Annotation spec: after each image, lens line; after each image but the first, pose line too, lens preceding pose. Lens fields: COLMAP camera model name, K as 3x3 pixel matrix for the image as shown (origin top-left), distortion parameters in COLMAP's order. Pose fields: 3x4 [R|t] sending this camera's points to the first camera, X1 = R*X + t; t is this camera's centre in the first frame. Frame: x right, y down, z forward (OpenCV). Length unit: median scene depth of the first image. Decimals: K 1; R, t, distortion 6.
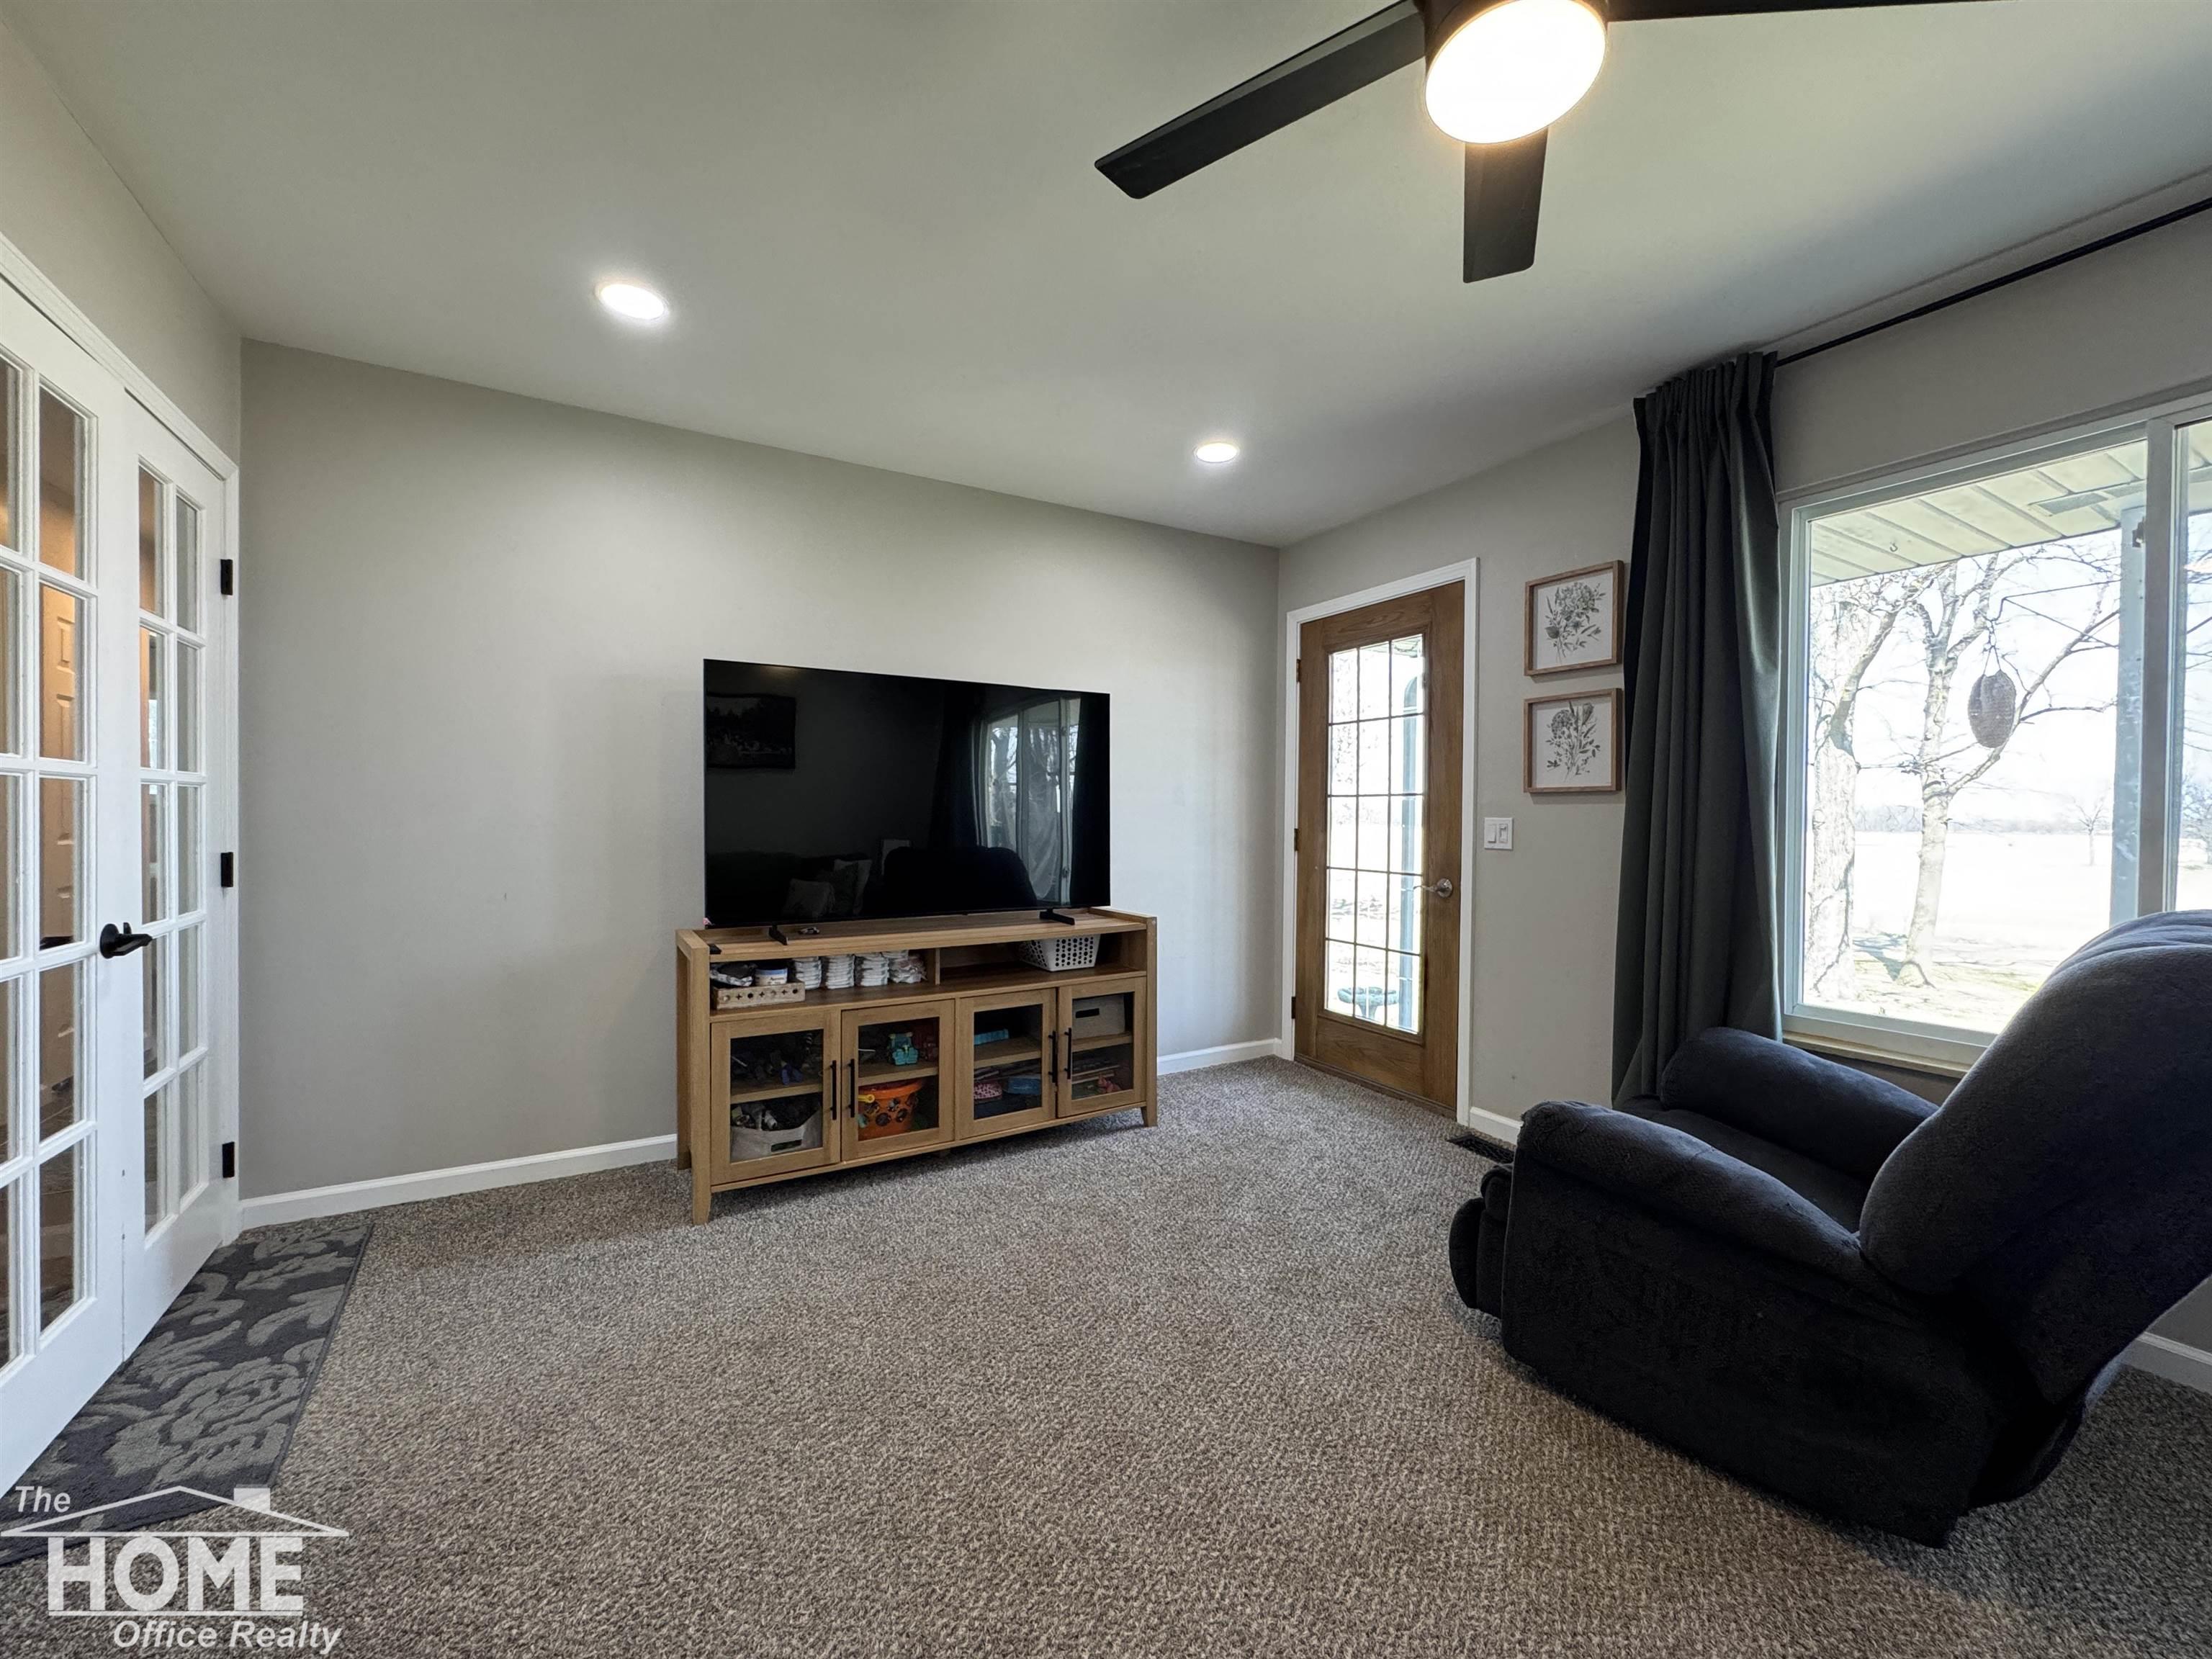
lens RADIAL K [[882.6, 0, 1106.0], [0, 882.6, 829.5], [0, 0, 1]] dist [-0.000008, 0.000278]
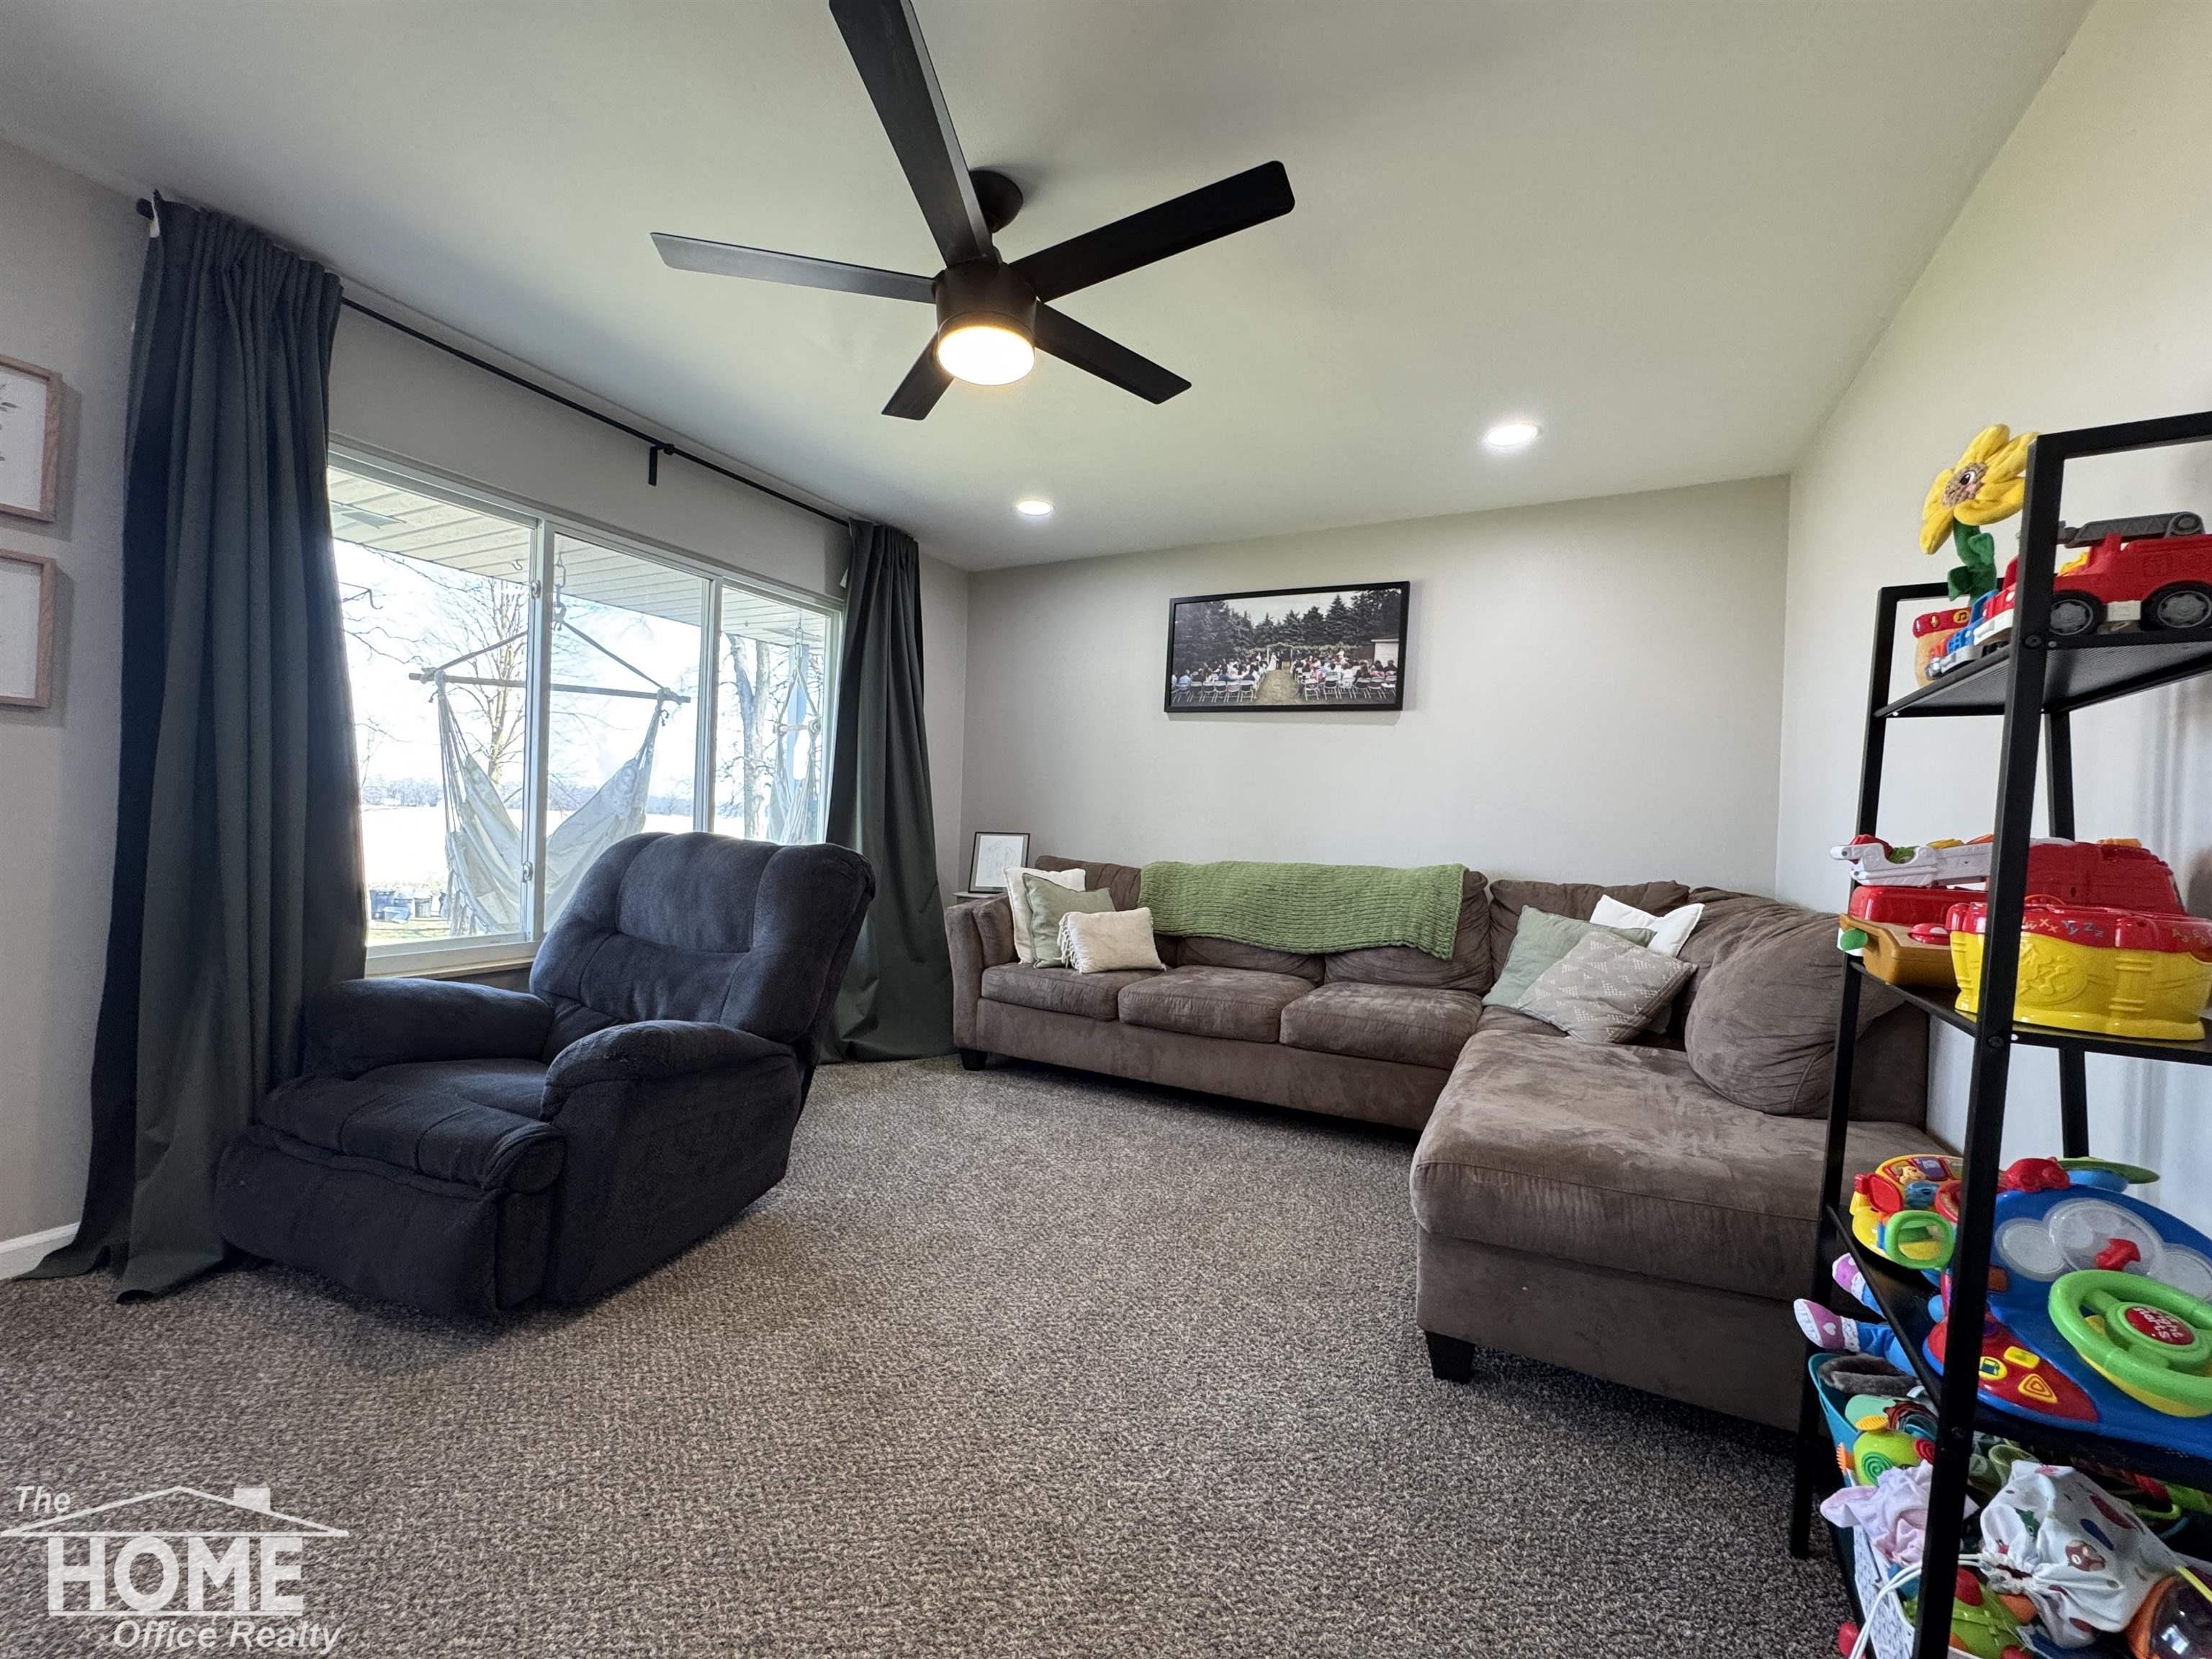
lens RADIAL K [[883.7, 0, 1106.0], [0, 883.7, 829.5], [0, 0, 1]] dist [-0.001617, 0.000211]
pose [[-0.544406, -0.033451, 0.838155, -0.432773], [-0.031490, 0.999315, 0.019429, 0.011016], [-0.838231, -0.015816, -0.545086, 0.652344]]
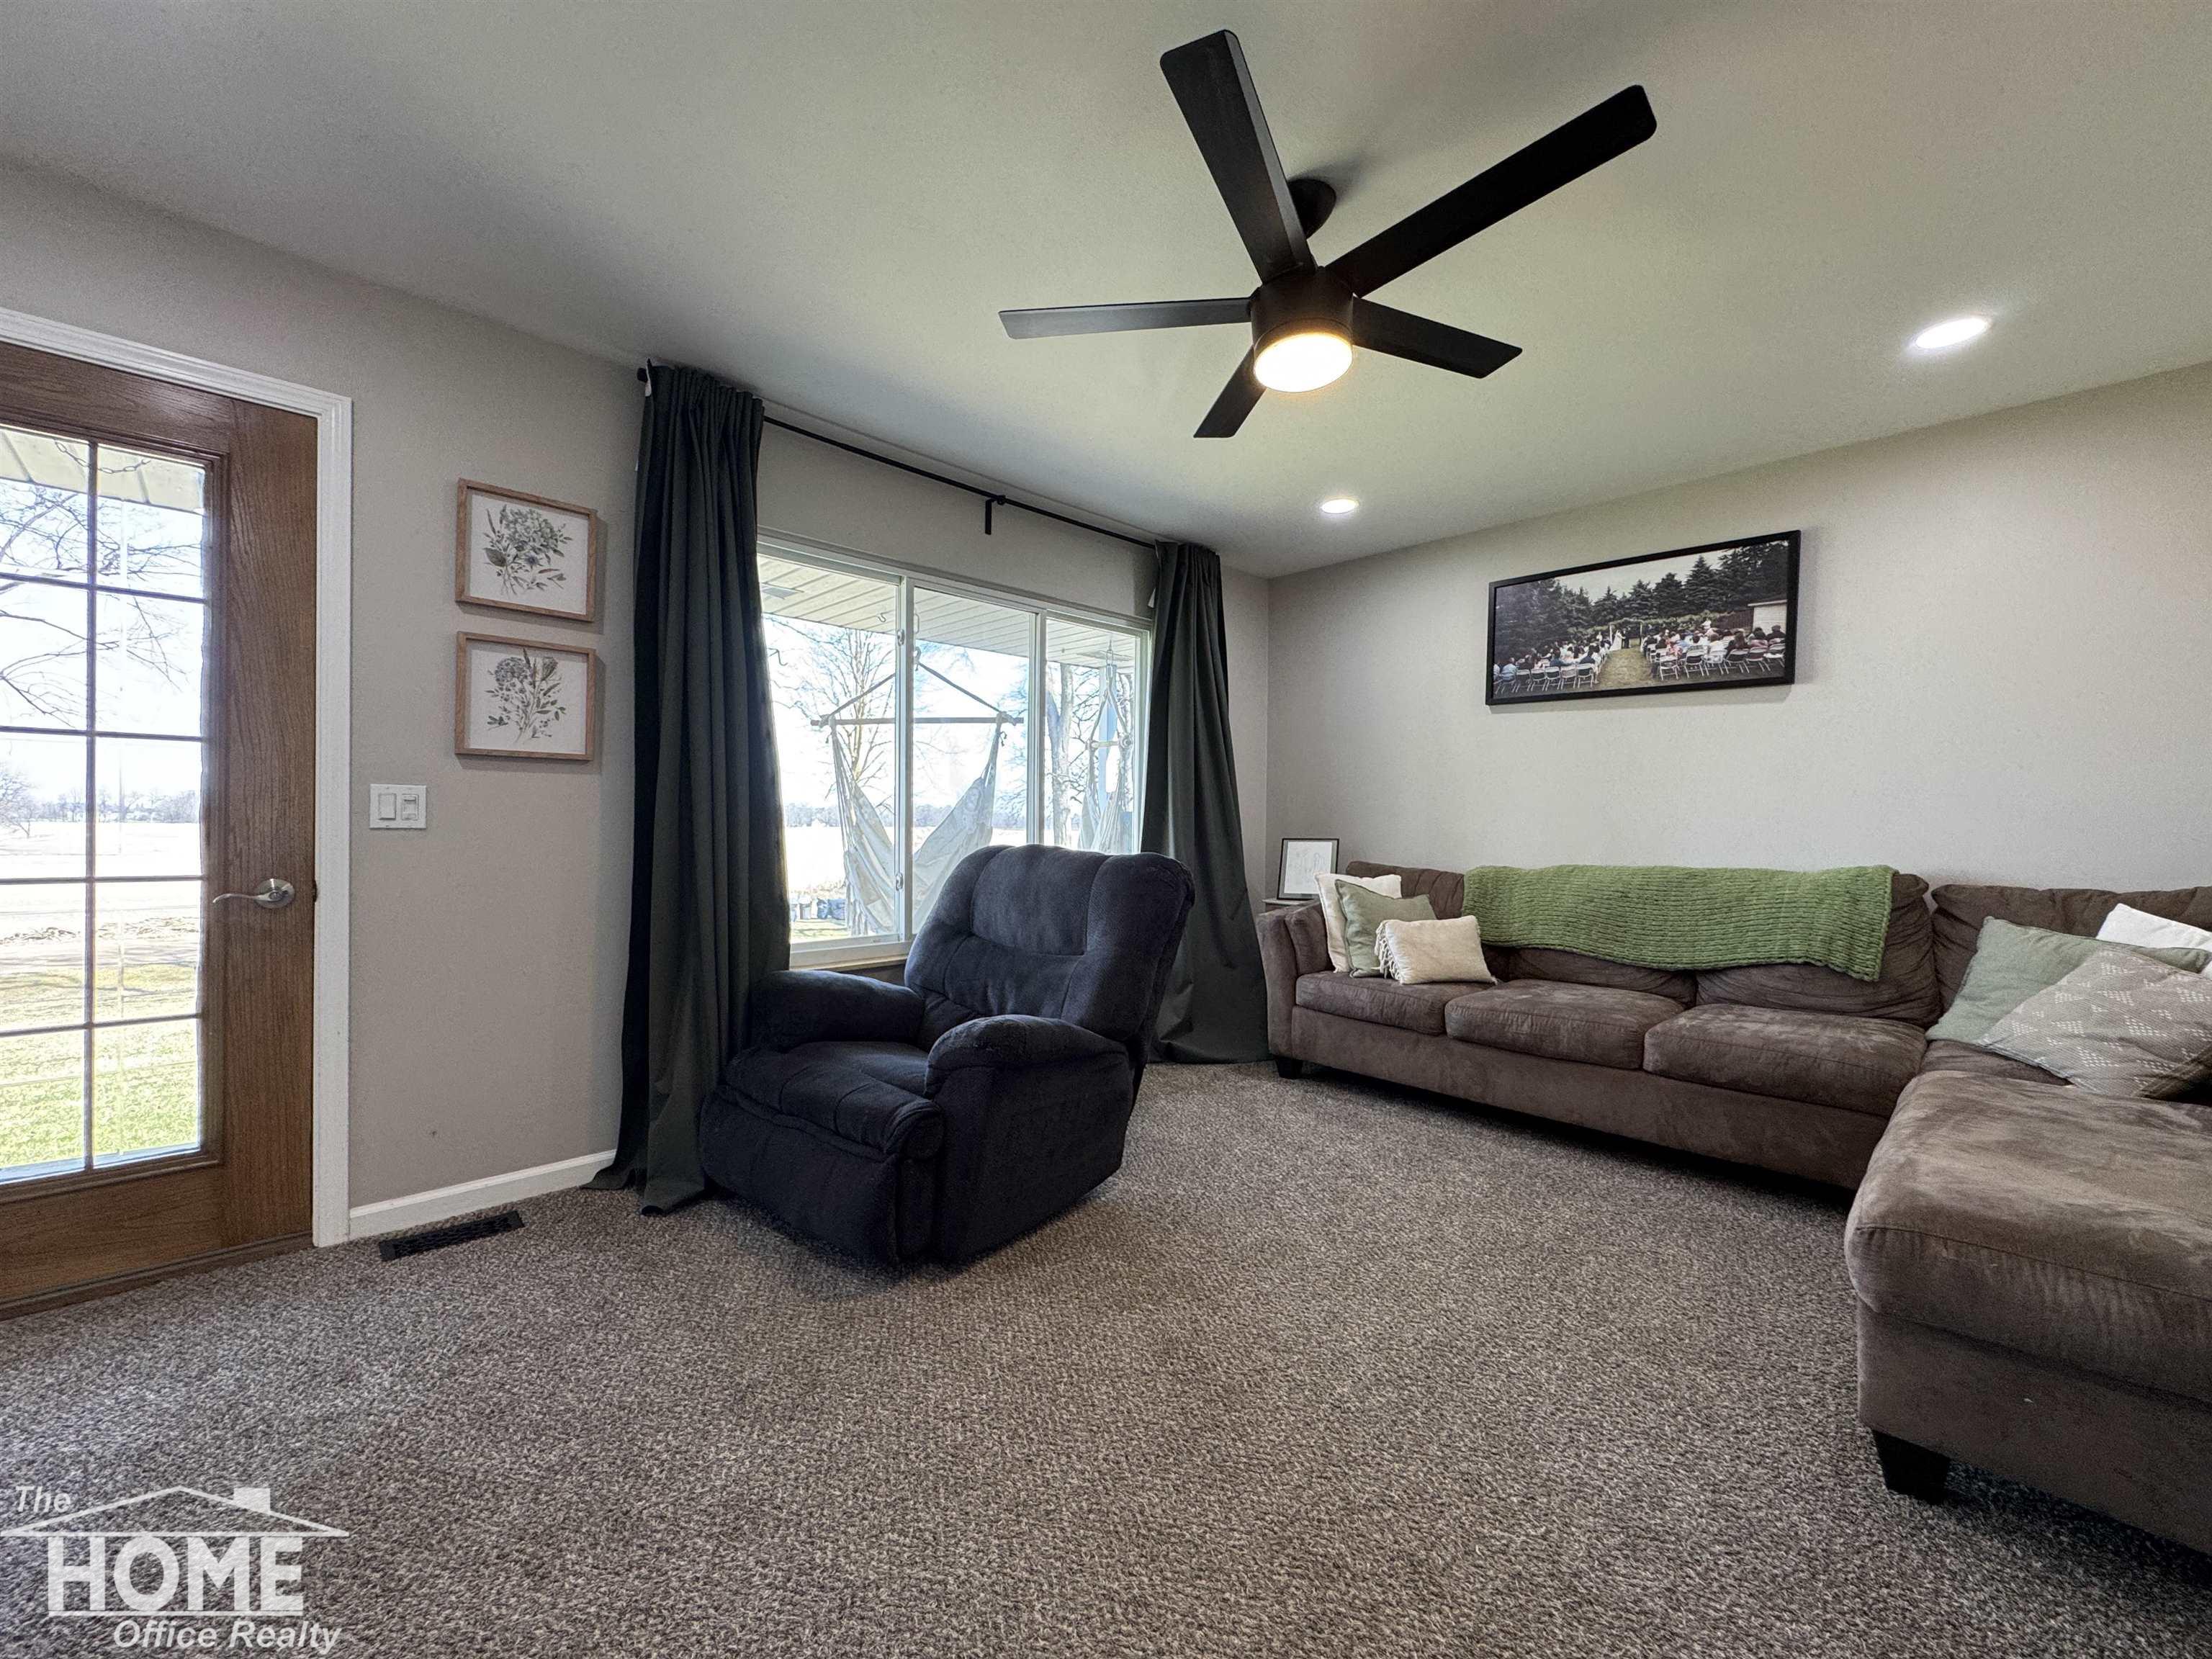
lens RADIAL K [[883.7, 0, 1106.0], [0, 883.7, 829.5], [0, 0, 1]] dist [-0.001617, 0.000211]
pose [[-0.246555, -0.017752, 0.968966, -0.428434], [-0.001661, 0.999838, 0.017895, 0.009916], [-0.969127, 0.002803, -0.246544, 0.678637]]
